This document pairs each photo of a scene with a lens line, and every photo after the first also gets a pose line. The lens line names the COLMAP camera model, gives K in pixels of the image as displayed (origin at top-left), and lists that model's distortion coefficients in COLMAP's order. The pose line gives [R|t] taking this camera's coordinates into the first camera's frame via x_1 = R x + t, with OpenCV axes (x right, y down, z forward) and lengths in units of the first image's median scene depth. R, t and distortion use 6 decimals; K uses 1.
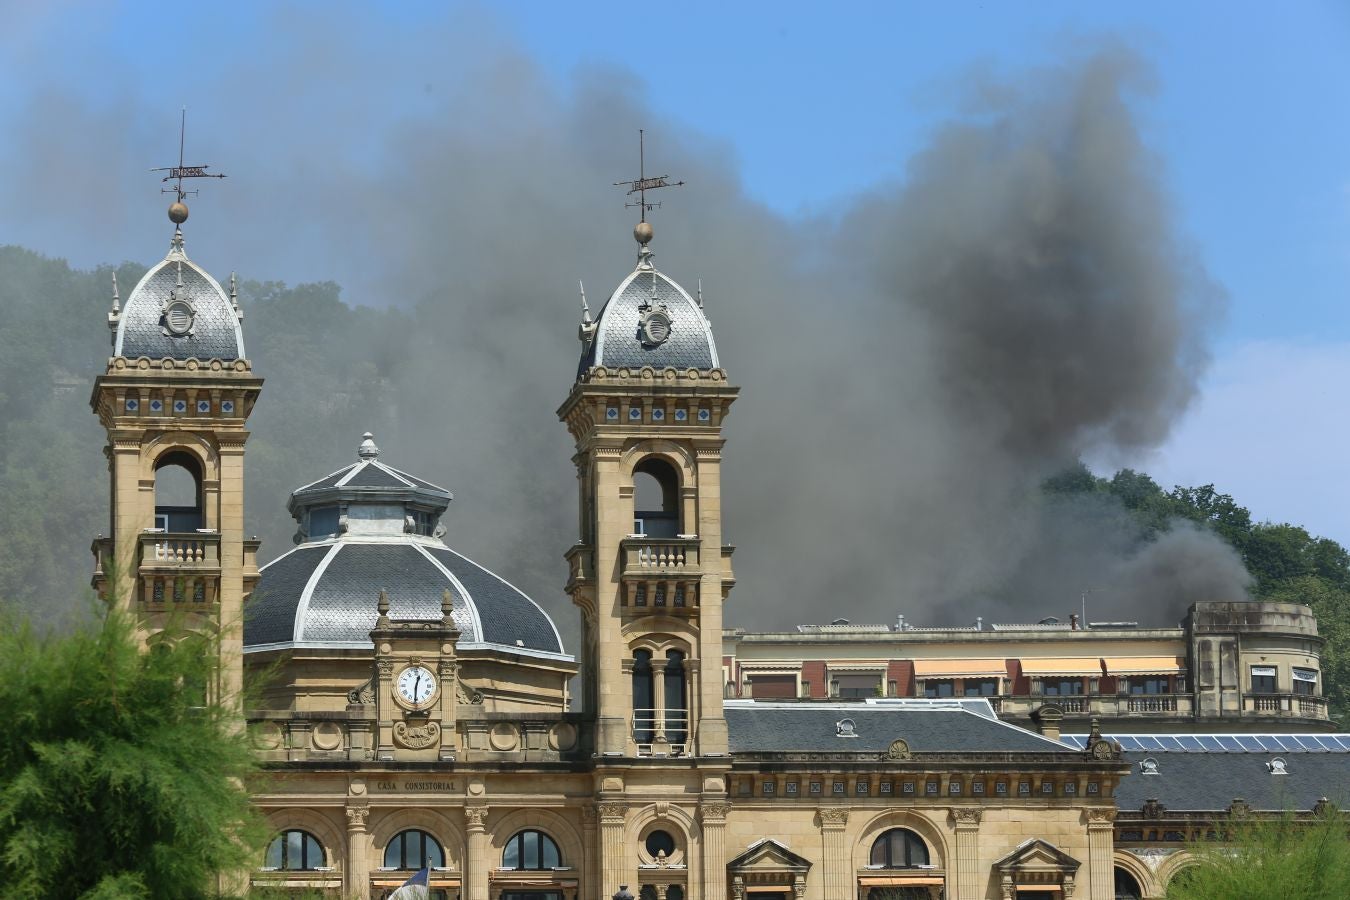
lens RADIAL K [[5653.1, 0, 610.6], [0, 5653.1, 449.1], [0, 0, 1]] dist [0.306187, 4.533870]
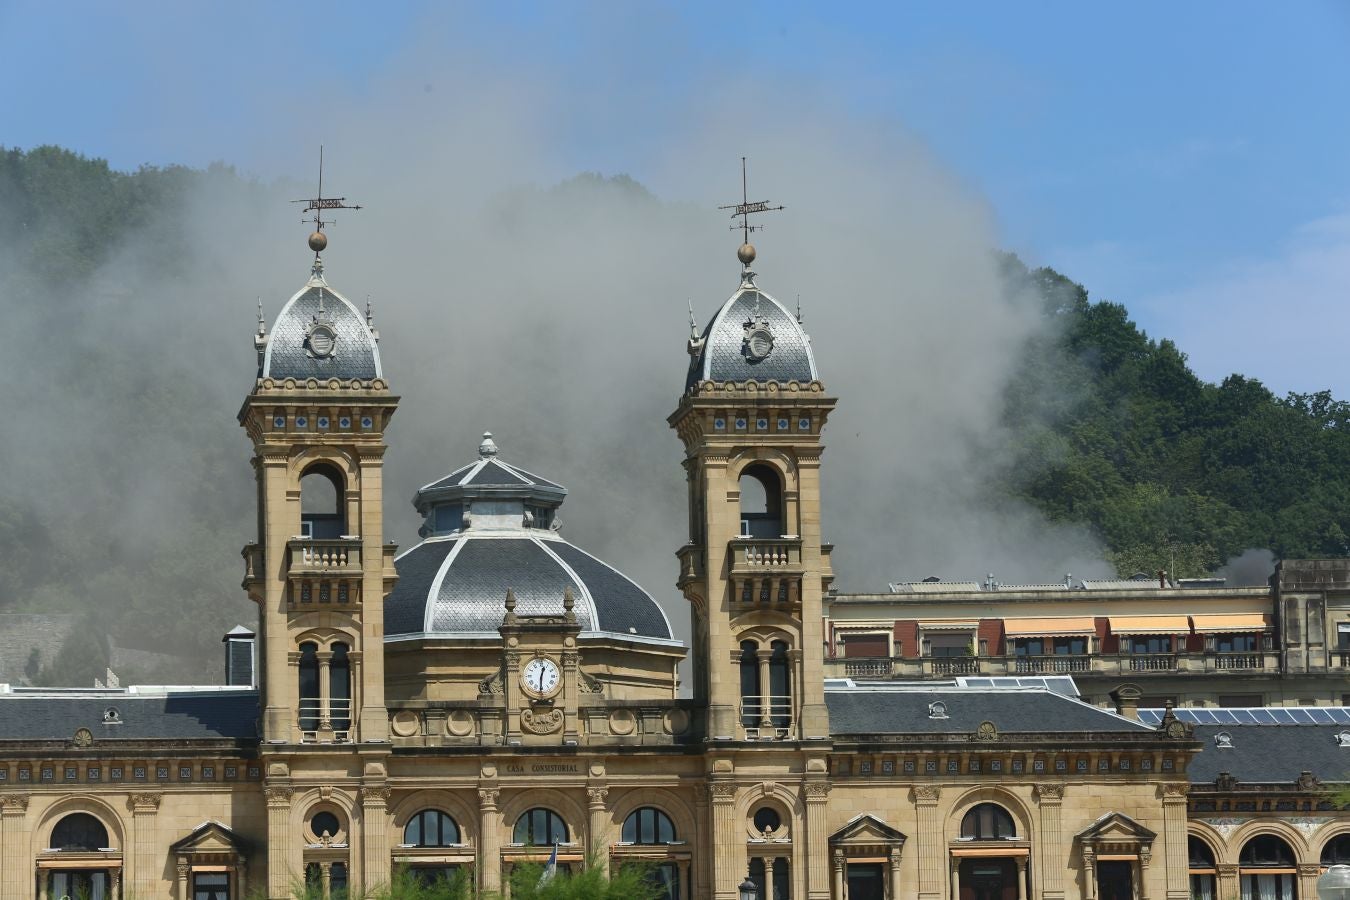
lens RADIAL K [[6198.1, 0, 653.0], [0, 6198.1, 502.7], [0, 0, 1]] dist [0.748237, 6.617316]
pose [[0.999963, -0.007529, -0.004269, -0.007481], [0.007644, 0.999589, 0.027638, -0.023964], [0.004059, -0.027670, 0.999609, -0.187835]]
